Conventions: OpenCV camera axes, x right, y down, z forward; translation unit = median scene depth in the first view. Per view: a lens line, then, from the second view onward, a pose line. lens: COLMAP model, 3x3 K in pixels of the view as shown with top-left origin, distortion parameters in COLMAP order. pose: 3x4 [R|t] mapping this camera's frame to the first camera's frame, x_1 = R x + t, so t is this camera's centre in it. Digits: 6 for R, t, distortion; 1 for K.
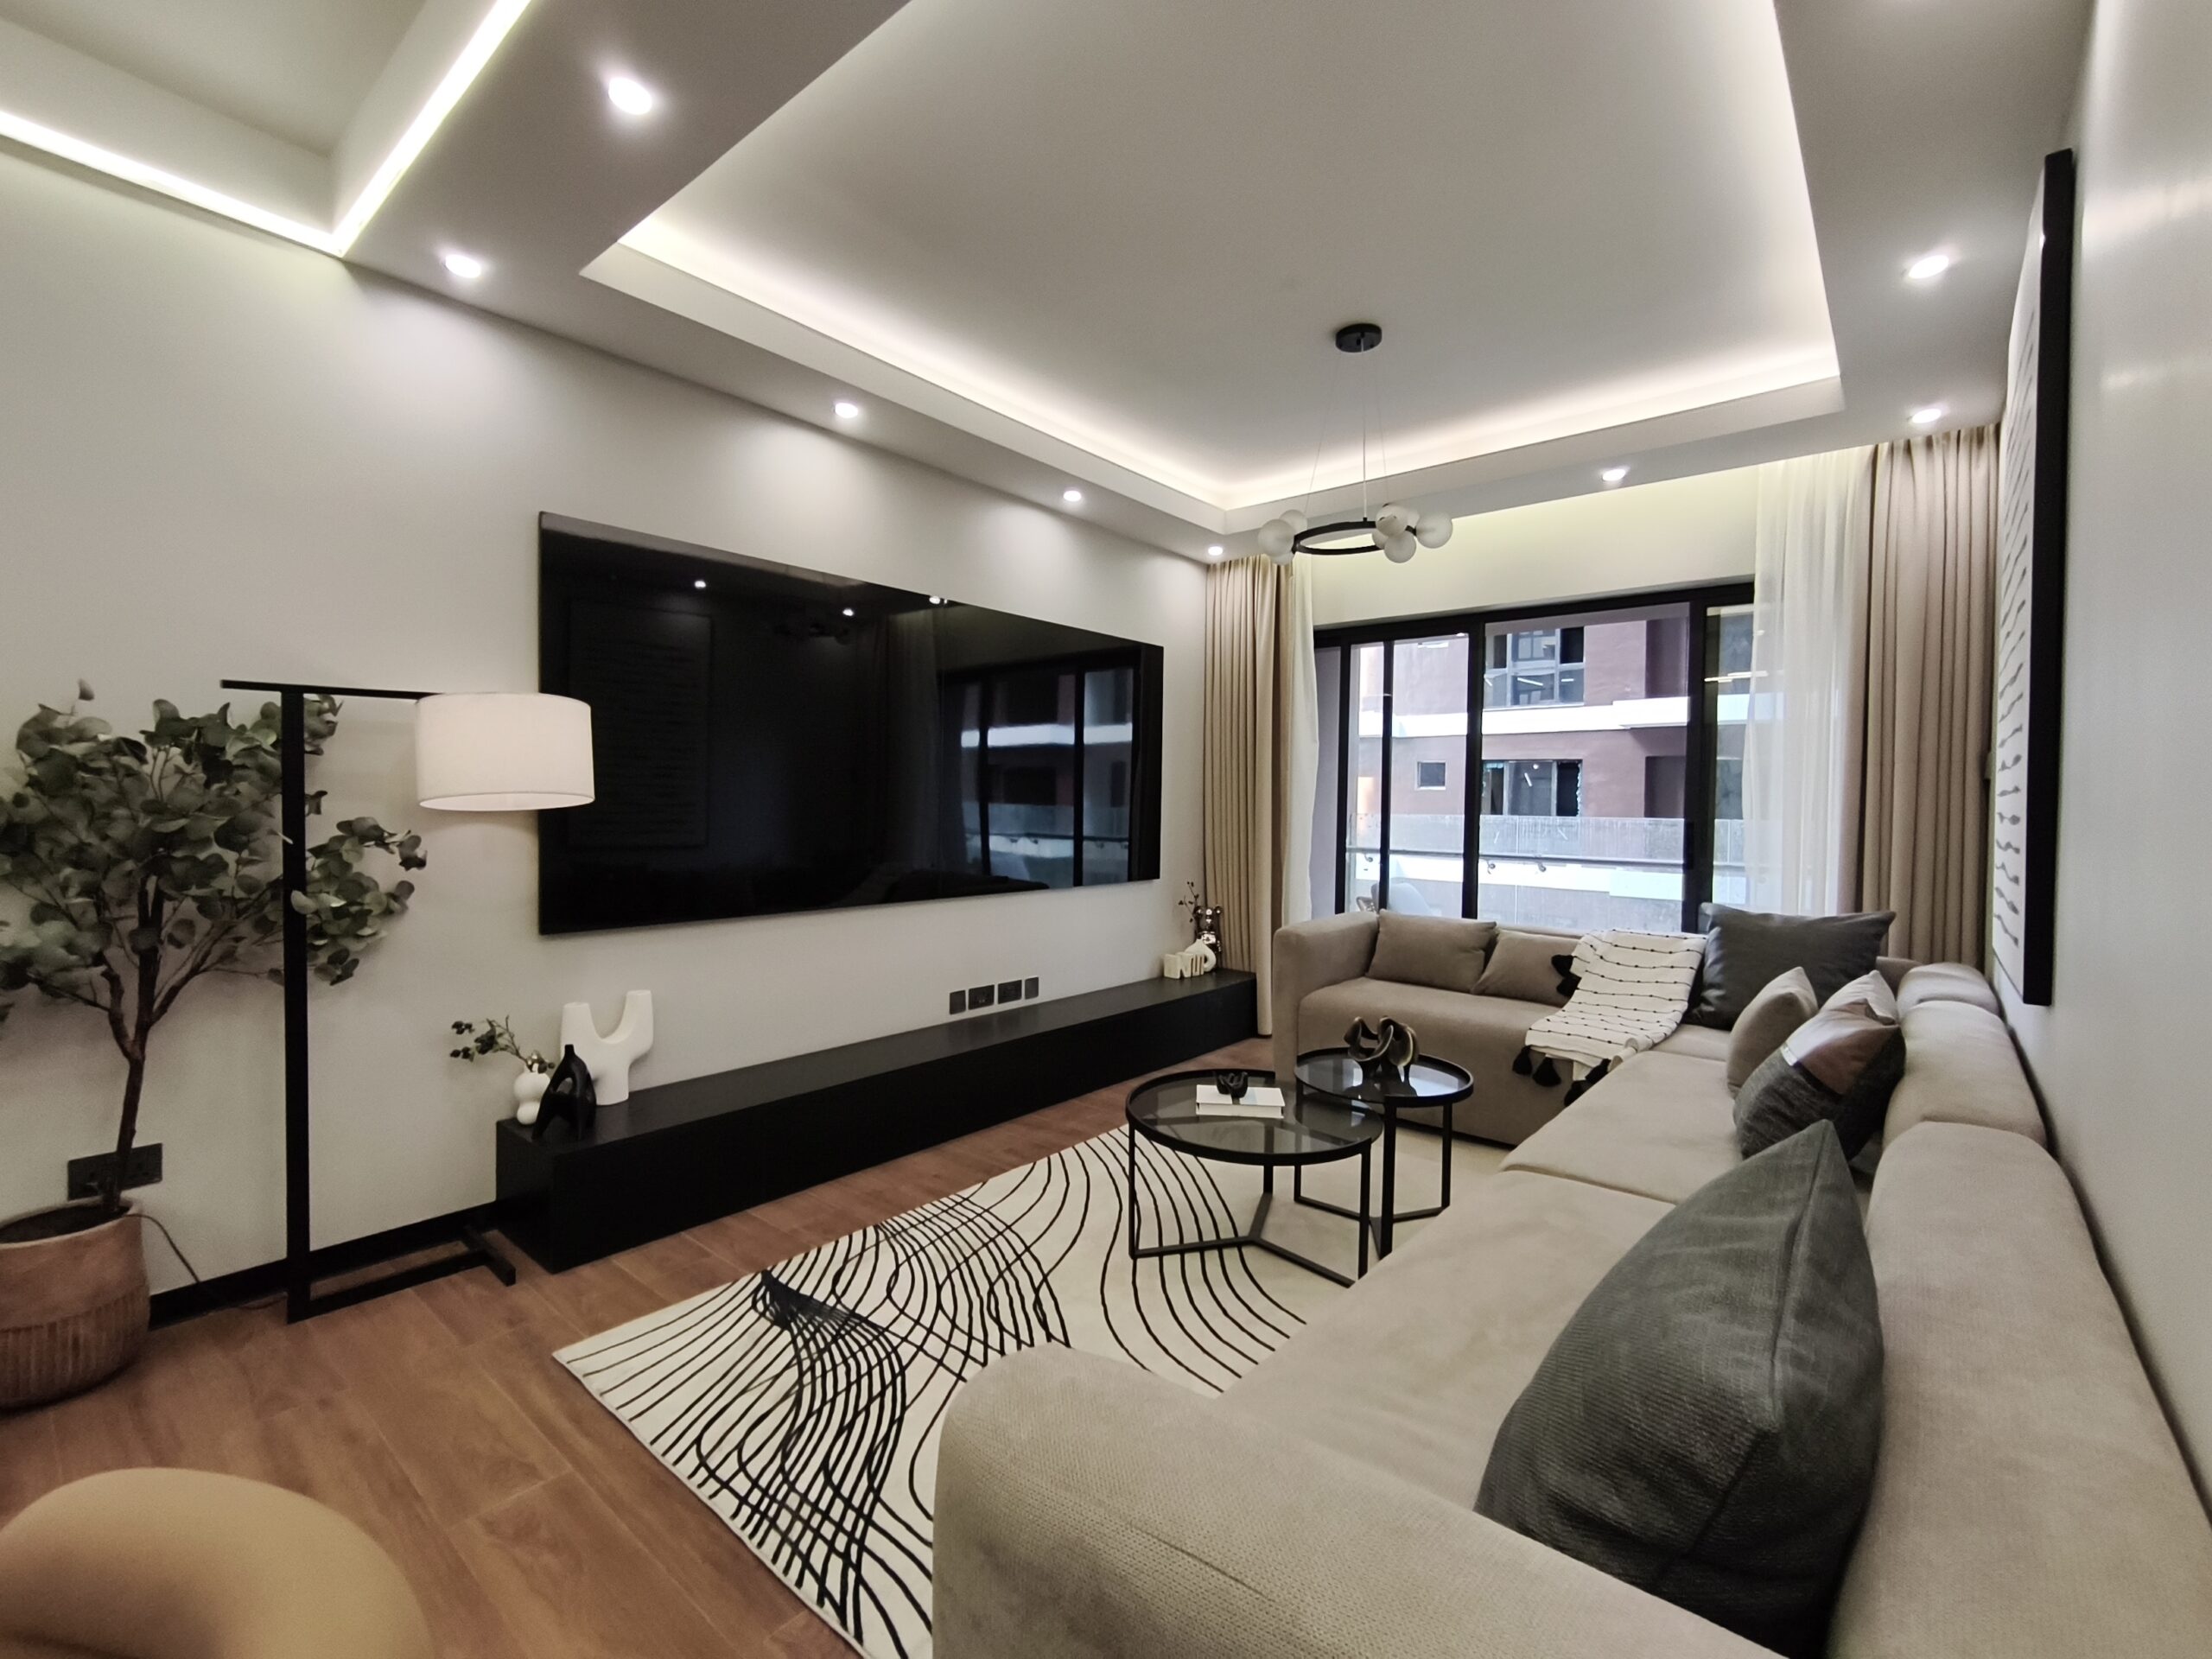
lens RADIAL K [[967.5, 0, 1112.6], [0, 967.5, 822.7], [0, 0, 1]] dist [-0.002460, 0.001252]
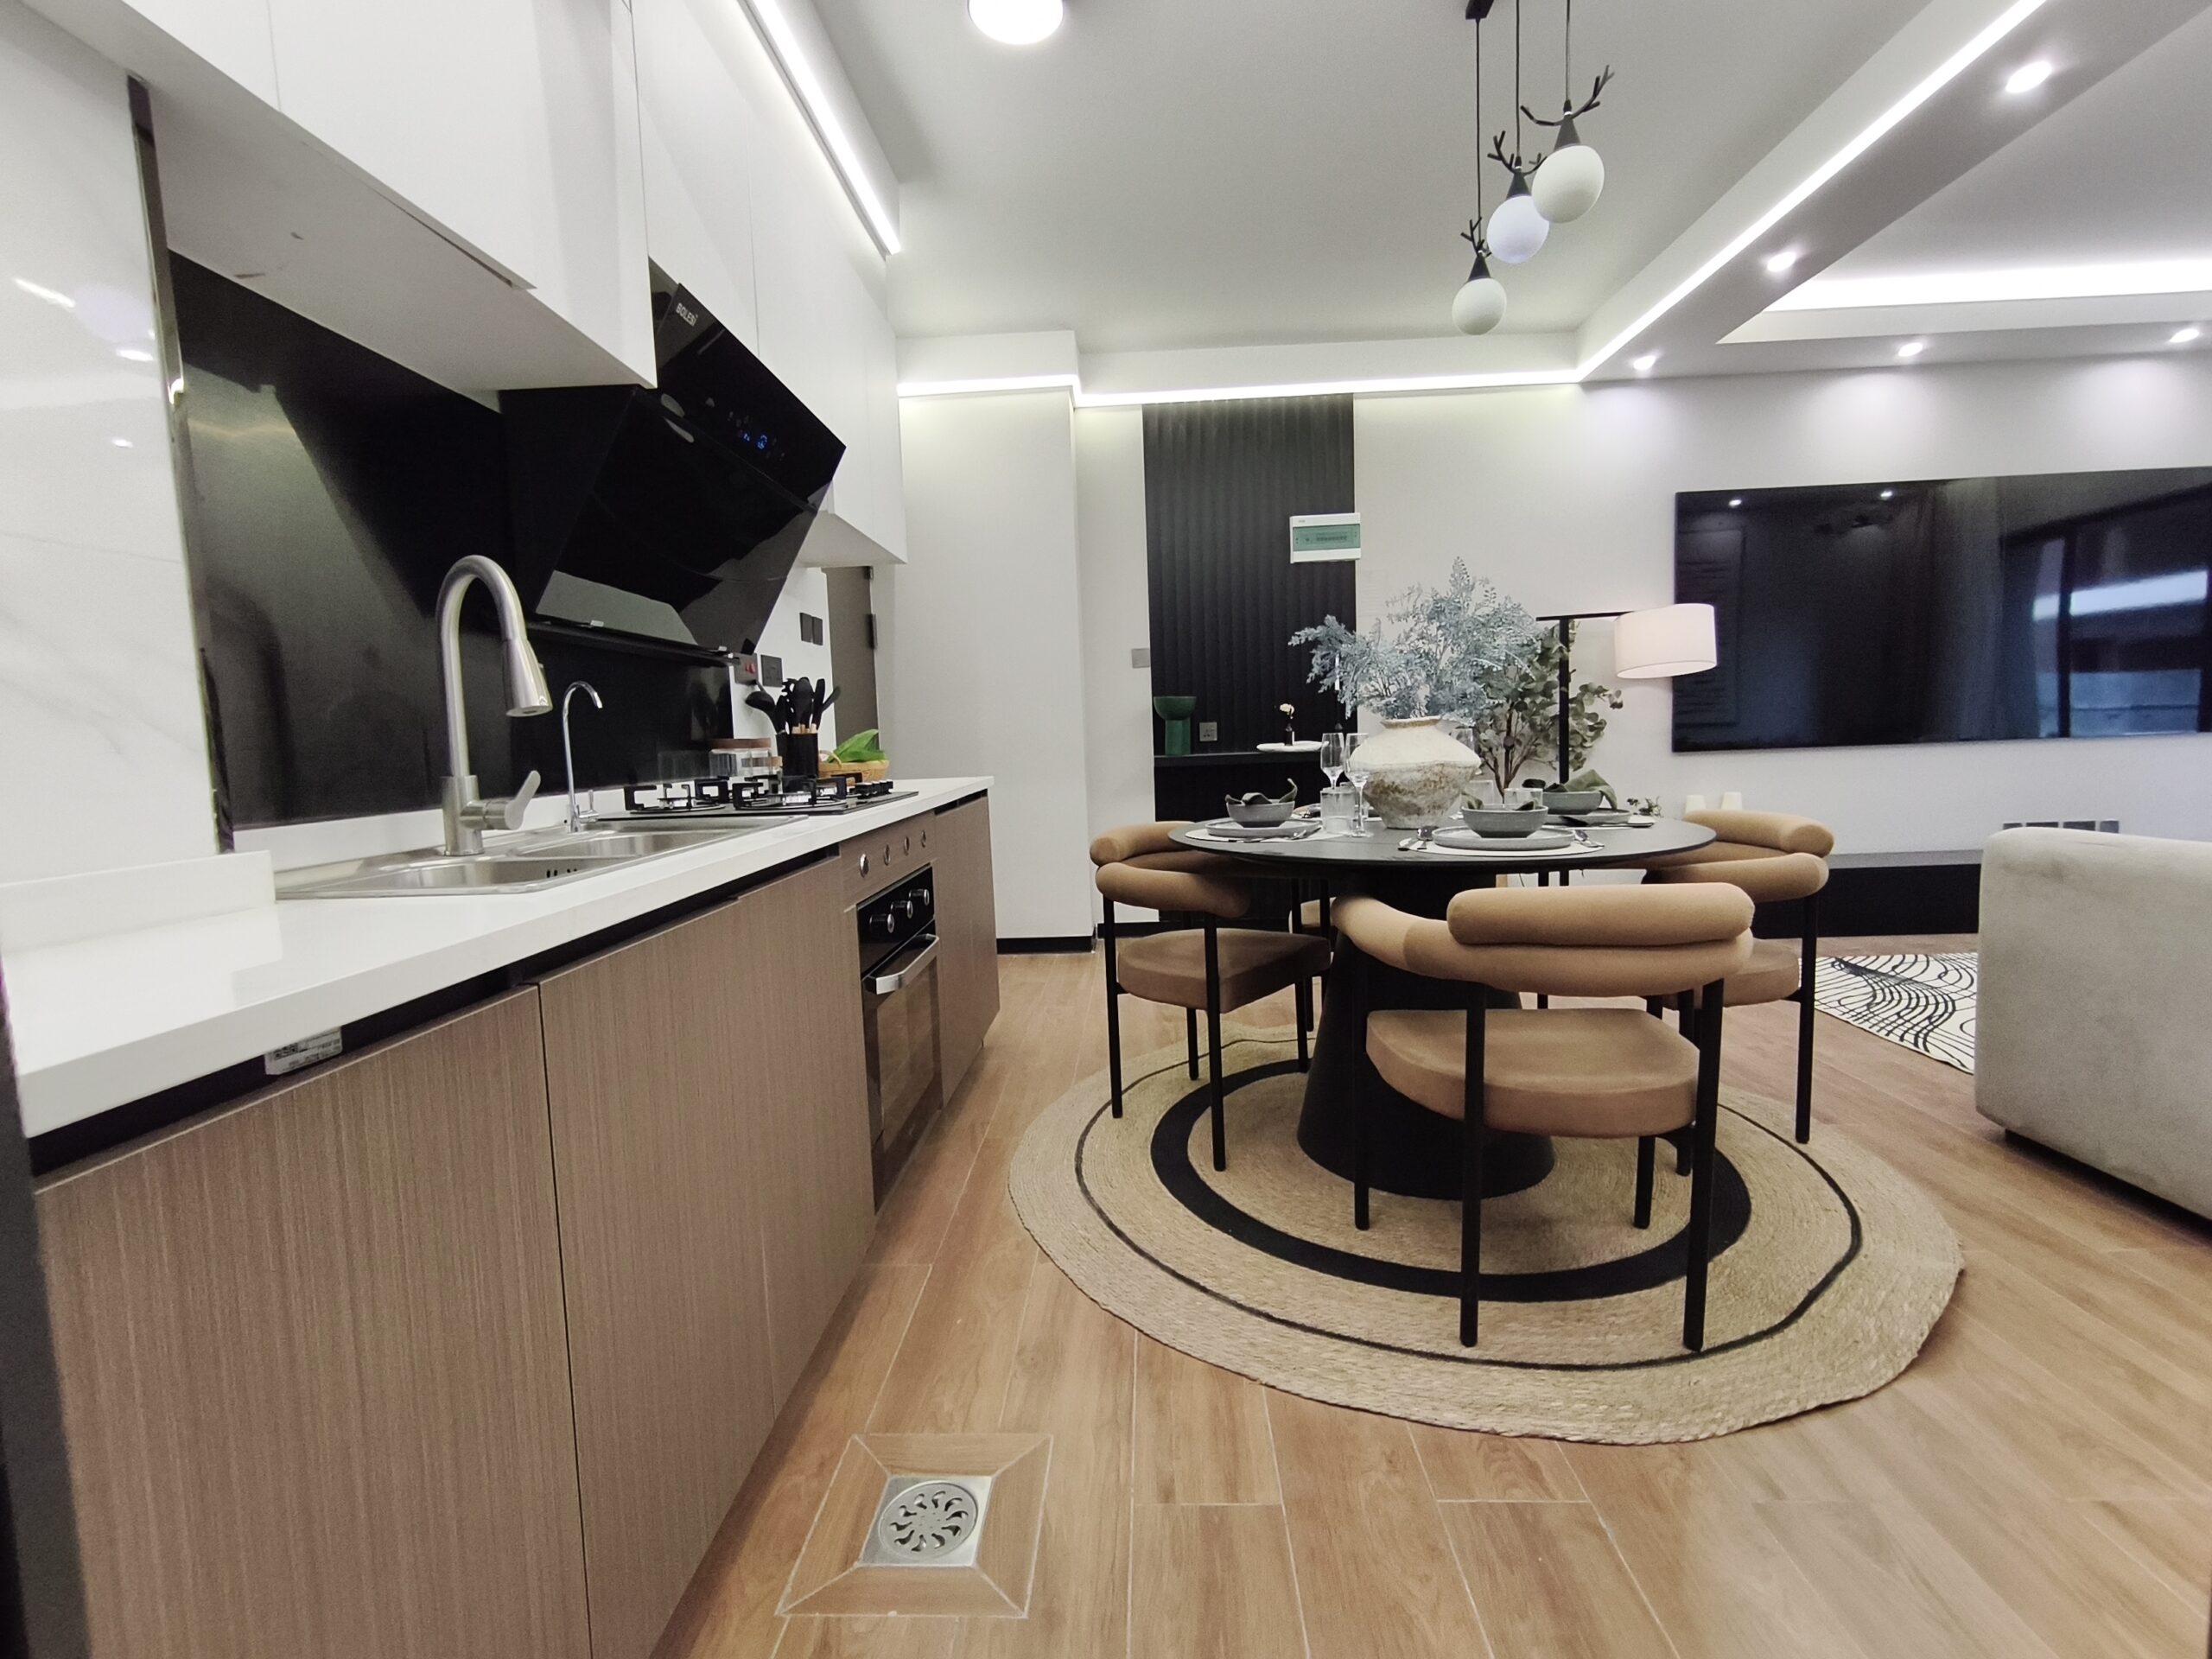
lens RADIAL K [[967.5, 0, 1112.6], [0, 967.5, 822.7], [0, 0, 1]] dist [-0.002460, 0.001252]
pose [[0.608788, 0.035970, -0.792517, 0.150925], [0.030501, 0.997172, 0.068688, 0.099329], [0.792746, -0.065989, 0.605969, -0.826293]]
